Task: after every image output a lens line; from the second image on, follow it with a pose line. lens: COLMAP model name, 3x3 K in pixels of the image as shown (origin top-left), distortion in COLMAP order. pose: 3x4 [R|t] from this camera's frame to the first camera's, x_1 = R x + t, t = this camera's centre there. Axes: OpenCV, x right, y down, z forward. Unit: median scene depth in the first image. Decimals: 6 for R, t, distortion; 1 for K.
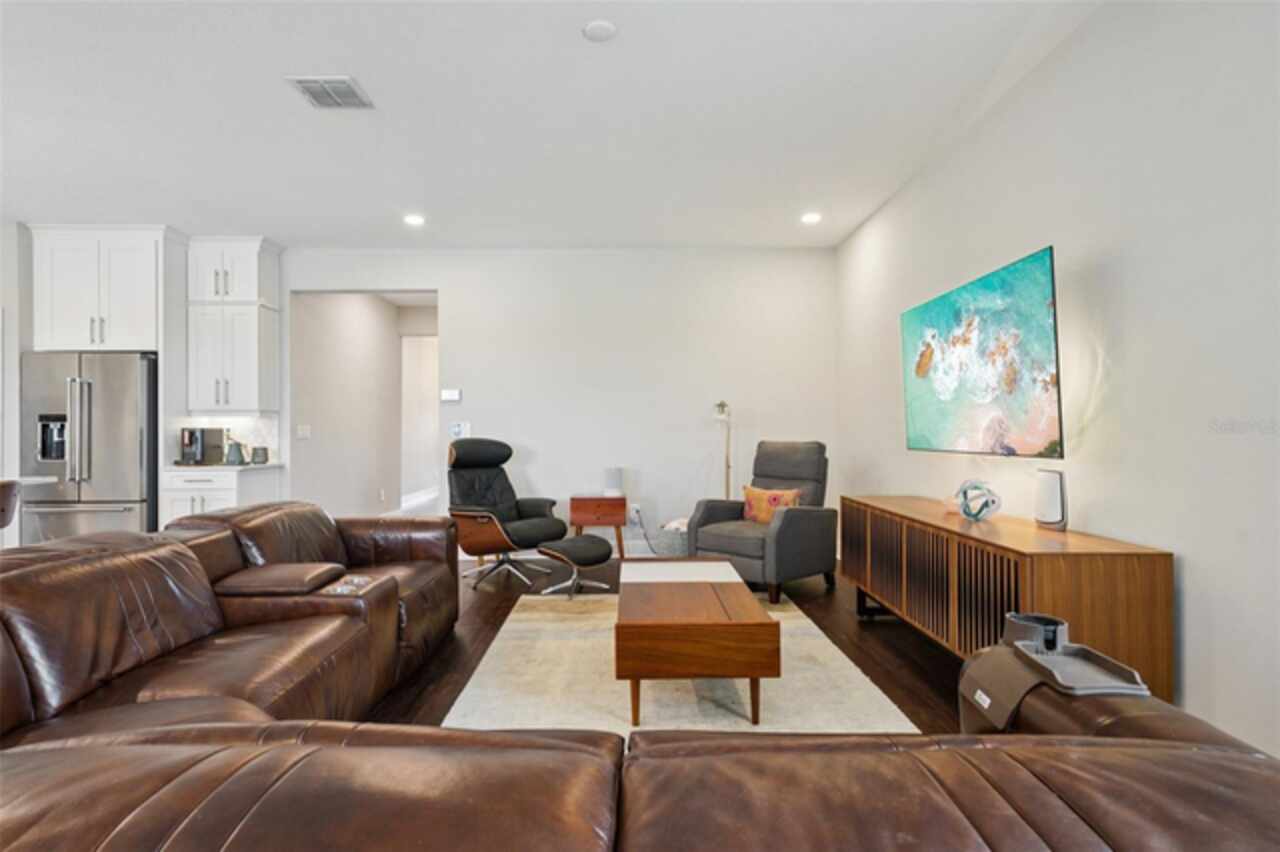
lens RADIAL K [[656.8, 0, 641.6], [0, 656.8, 425.6], [0, 0, 1]] dist [0.003304, 0.000509]
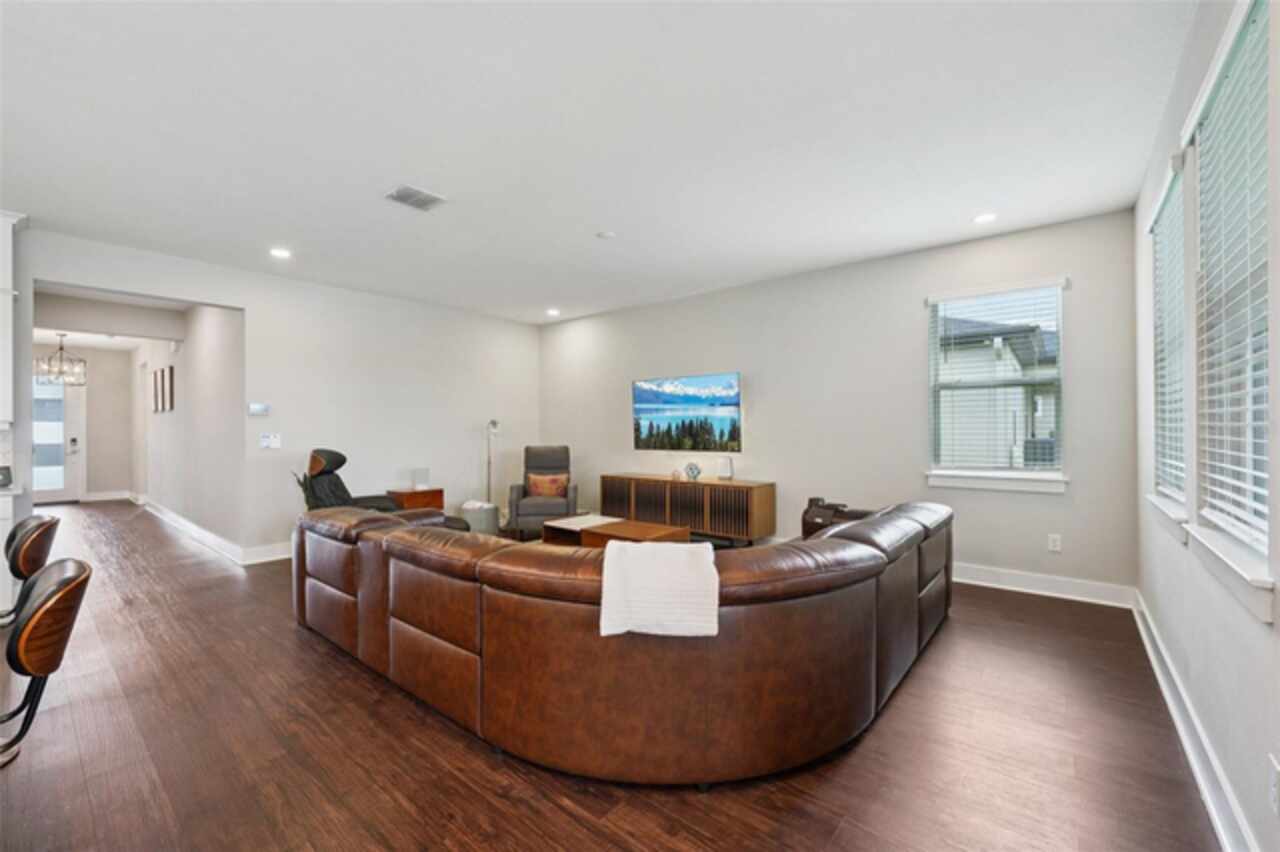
lens RADIAL K [[532.6, 0, 630.0], [0, 532.6, 423.8], [0, 0, 1]] dist [-0.011662, 0.002835]
pose [[0.649760, 0.008548, 0.760092, -0.635937], [-0.006247, 0.999963, -0.005905, -0.023987], [-0.760114, -0.000912, 0.649789, -0.028812]]
